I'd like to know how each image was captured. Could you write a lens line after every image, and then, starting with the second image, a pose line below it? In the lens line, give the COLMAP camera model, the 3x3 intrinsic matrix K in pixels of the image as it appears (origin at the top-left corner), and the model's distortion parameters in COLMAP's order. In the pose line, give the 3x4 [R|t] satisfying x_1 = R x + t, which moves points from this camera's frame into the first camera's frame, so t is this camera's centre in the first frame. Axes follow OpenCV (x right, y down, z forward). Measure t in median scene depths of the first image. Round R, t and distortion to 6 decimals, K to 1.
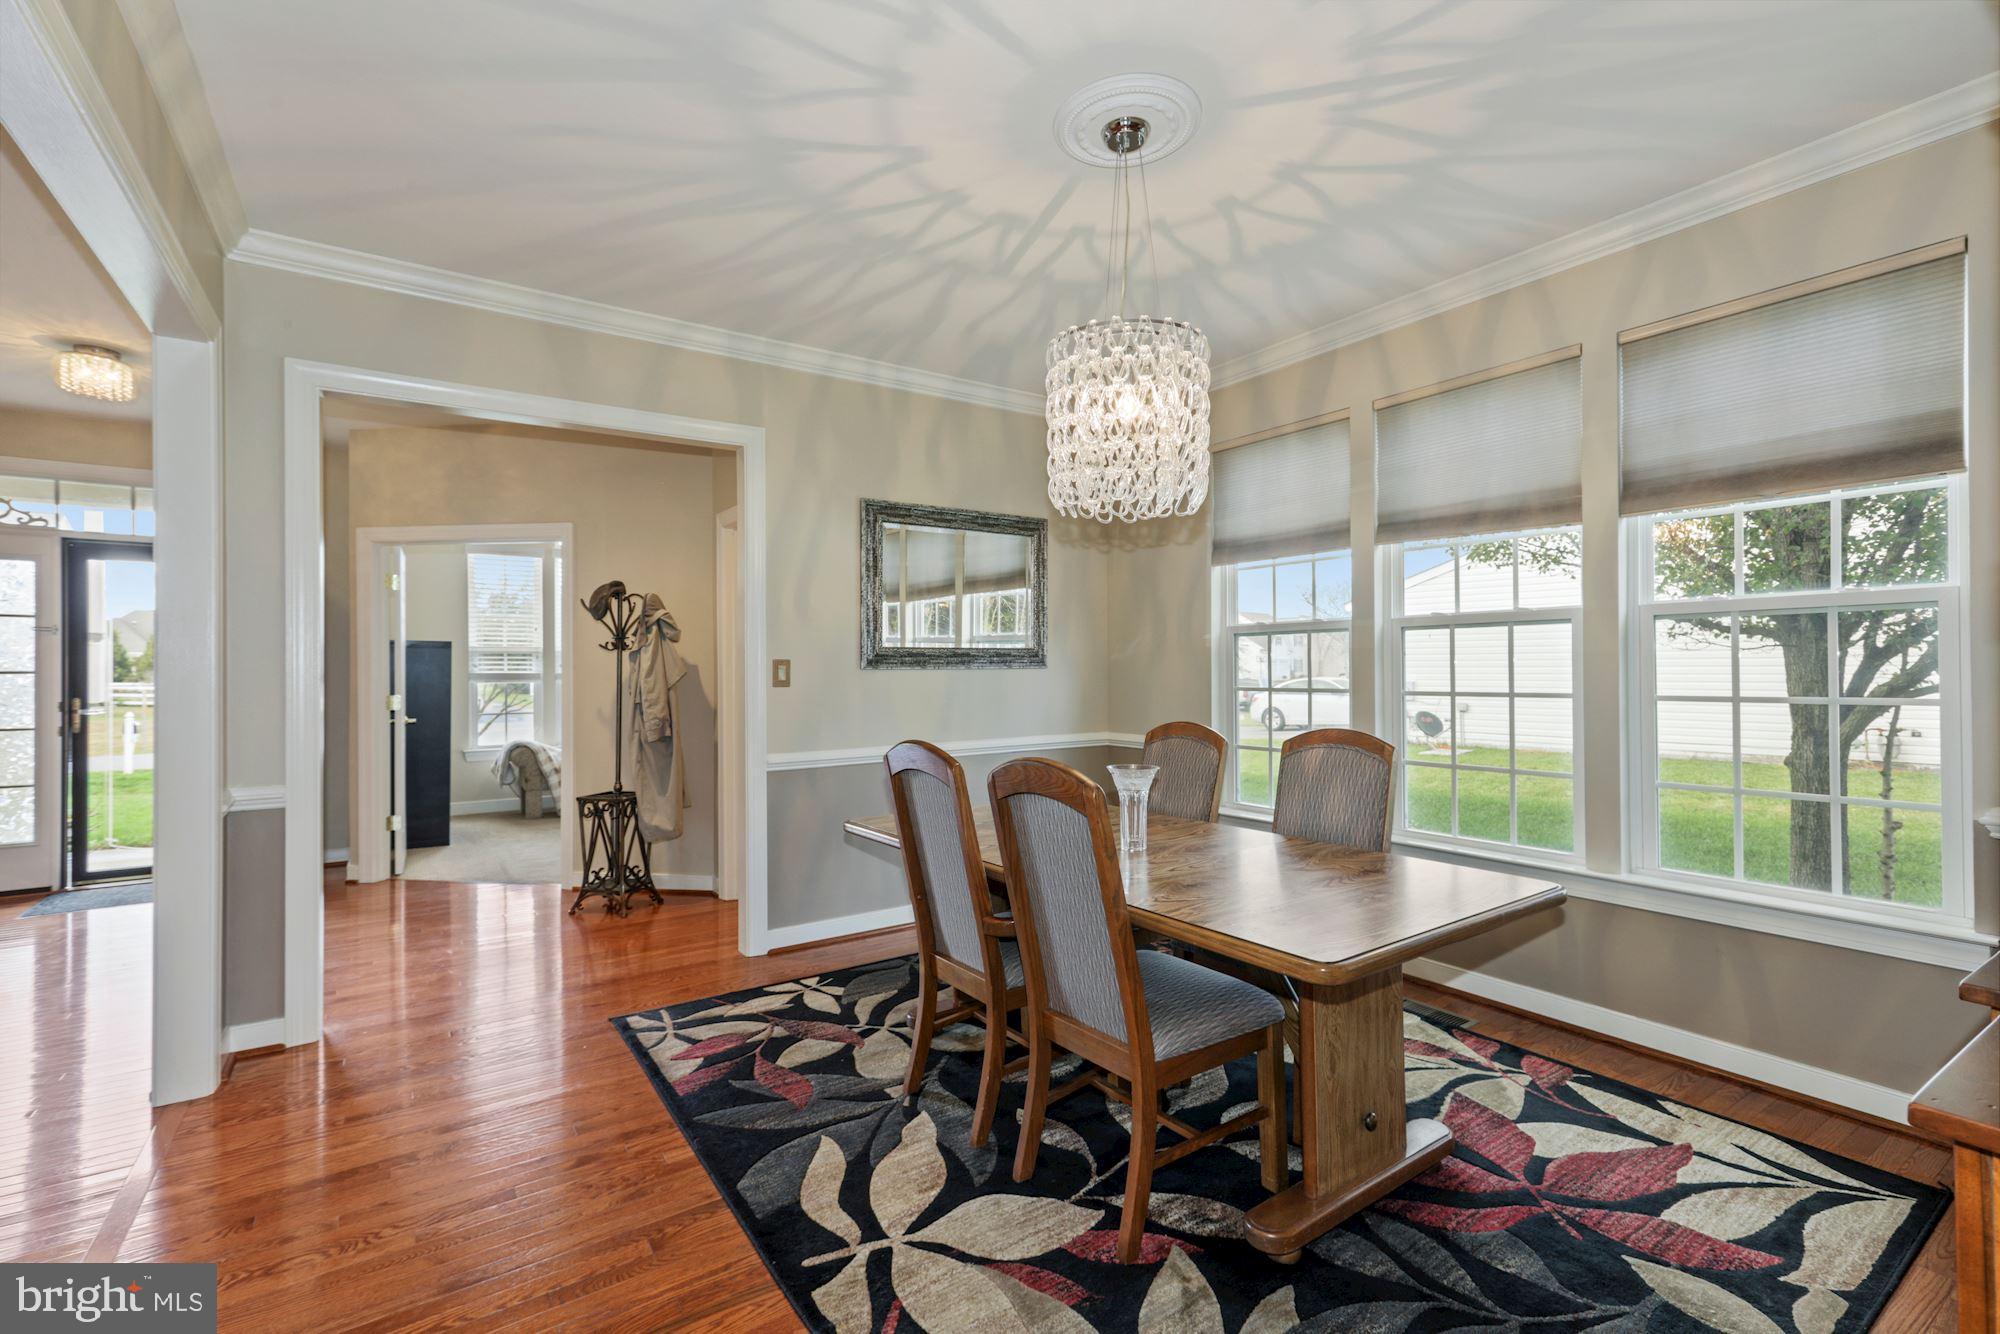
lens RADIAL K [[880.0, 0, 997.3], [0, 880.0, 662.4], [0, 0, 1]] dist [0.009136, 0.000026]
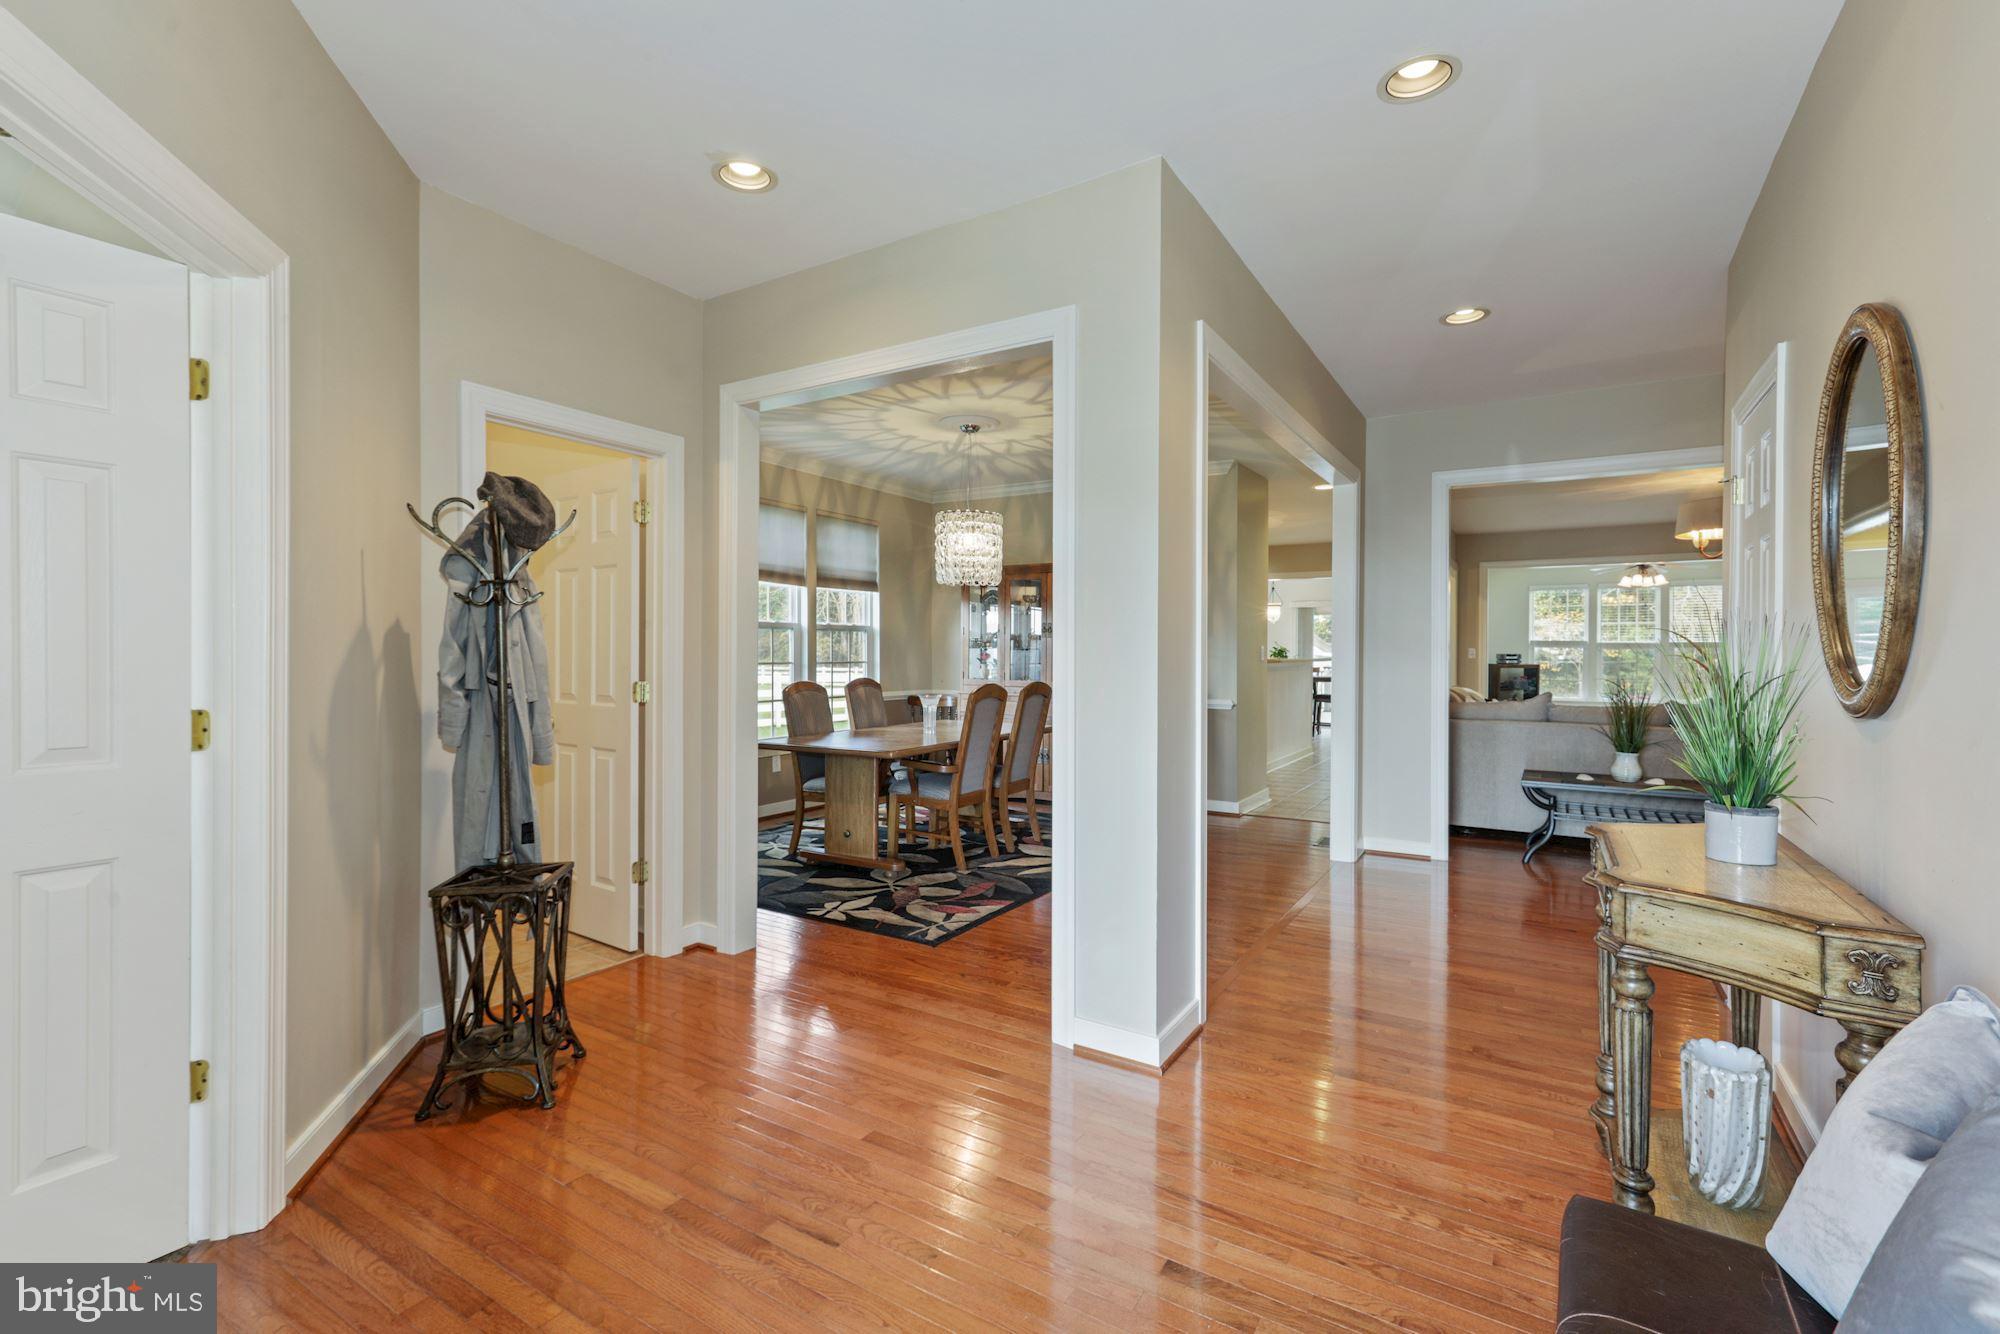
lens RADIAL K [[880.0, 0, 997.3], [0, 880.0, 662.4], [0, 0, 1]] dist [0.009136, 0.000026]
pose [[-0.398176, -0.008903, 0.917266, -1.644537], [-0.009645, 0.999938, 0.005518, 0.020148], [-0.917258, -0.006650, -0.398237, 1.483044]]
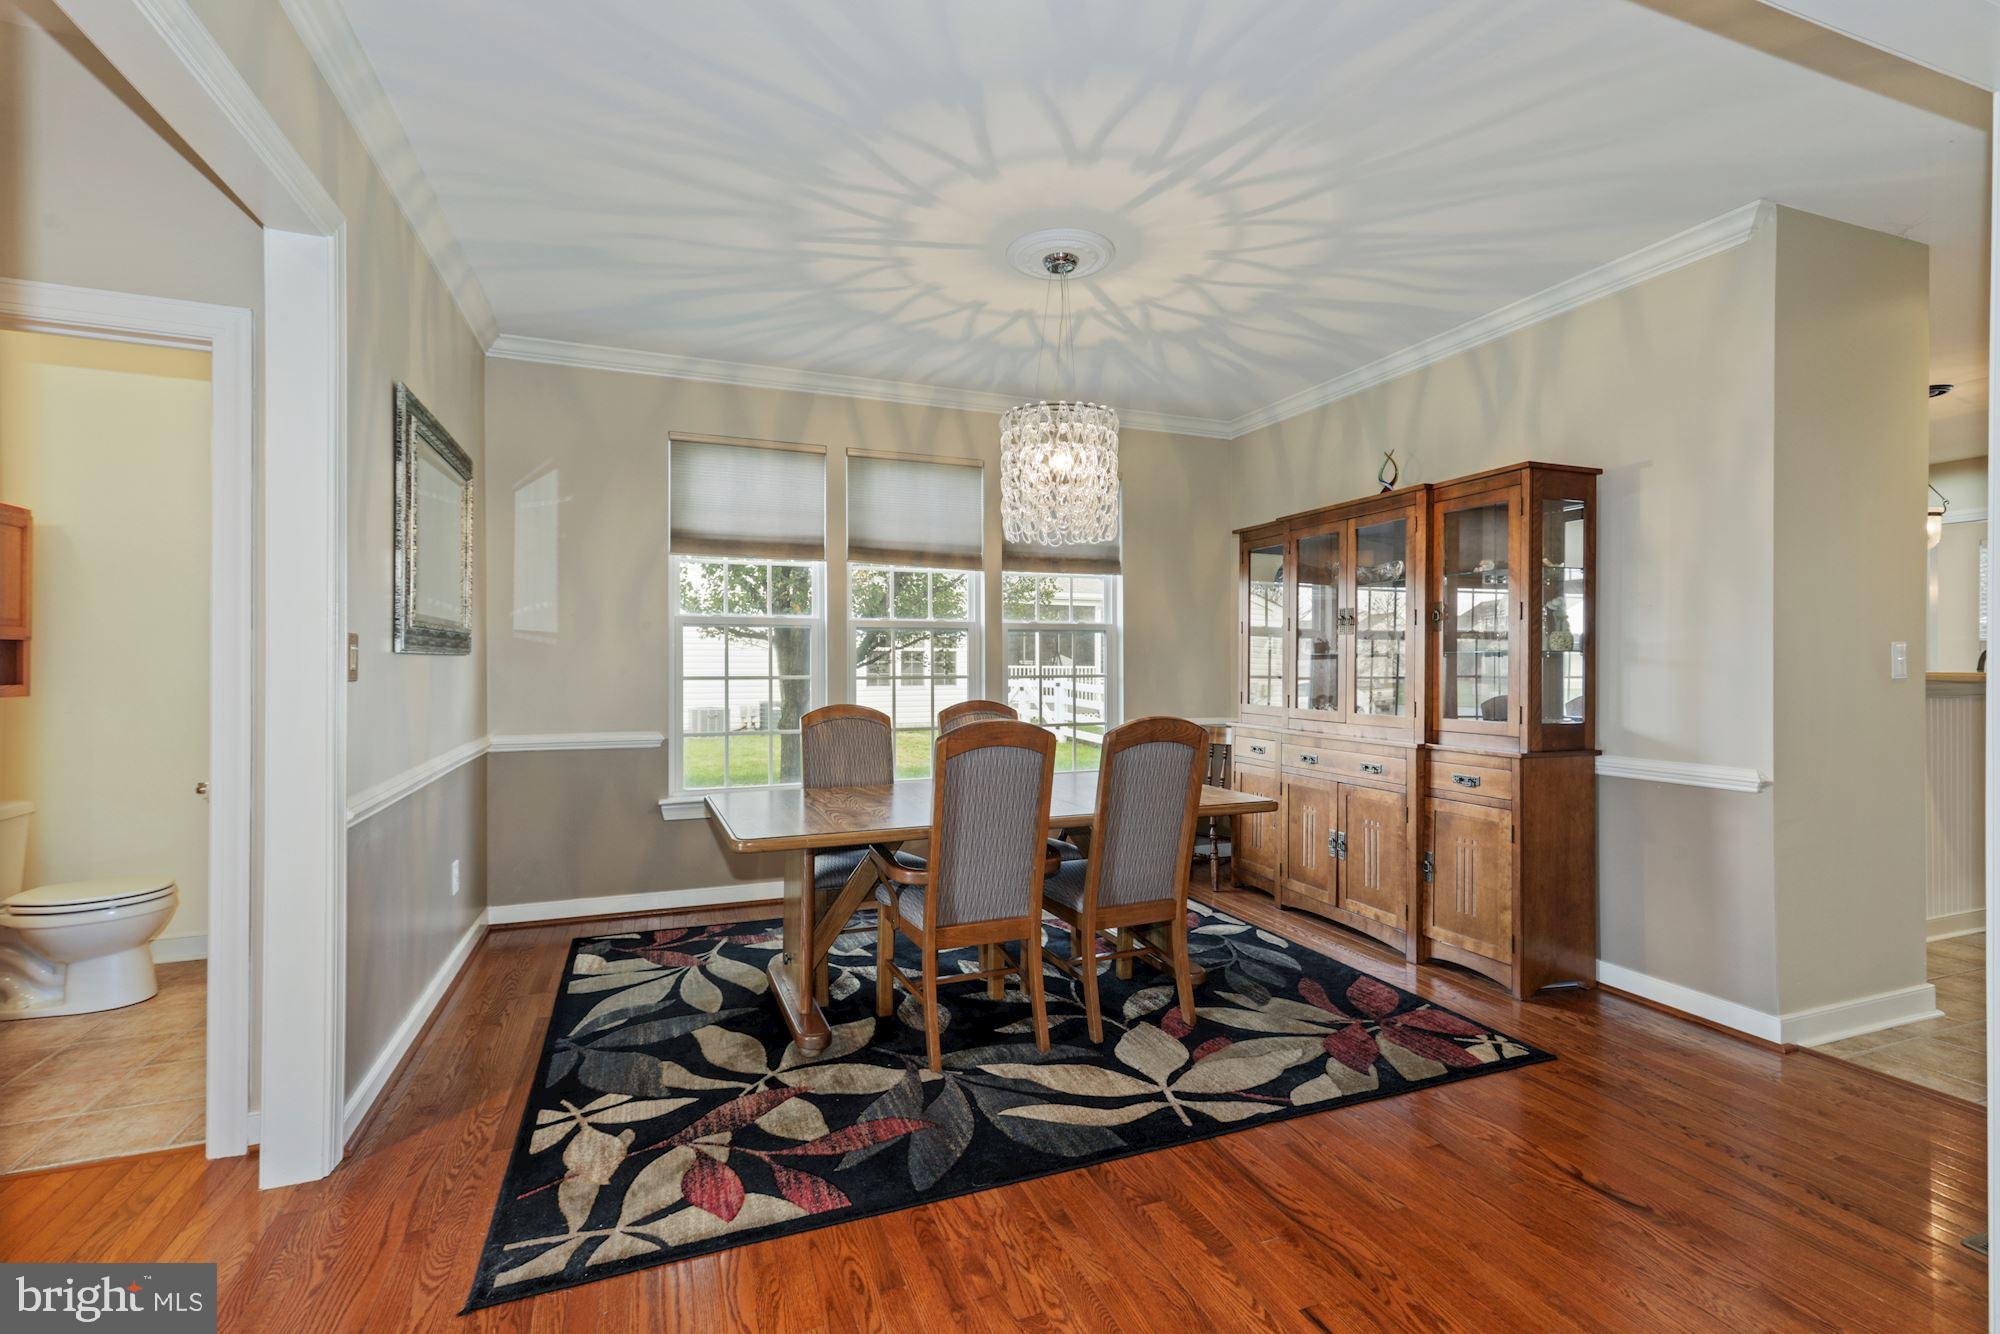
lens RADIAL K [[880.0, 0, 997.3], [0, 880.0, 662.4], [0, 0, 1]] dist [0.009136, 0.000026]
pose [[0.232967, 0.002940, 0.972480, -0.938641], [-0.009135, 0.999958, -0.000835, 0.014516], [-0.972442, -0.008689, 0.232984, 0.608991]]
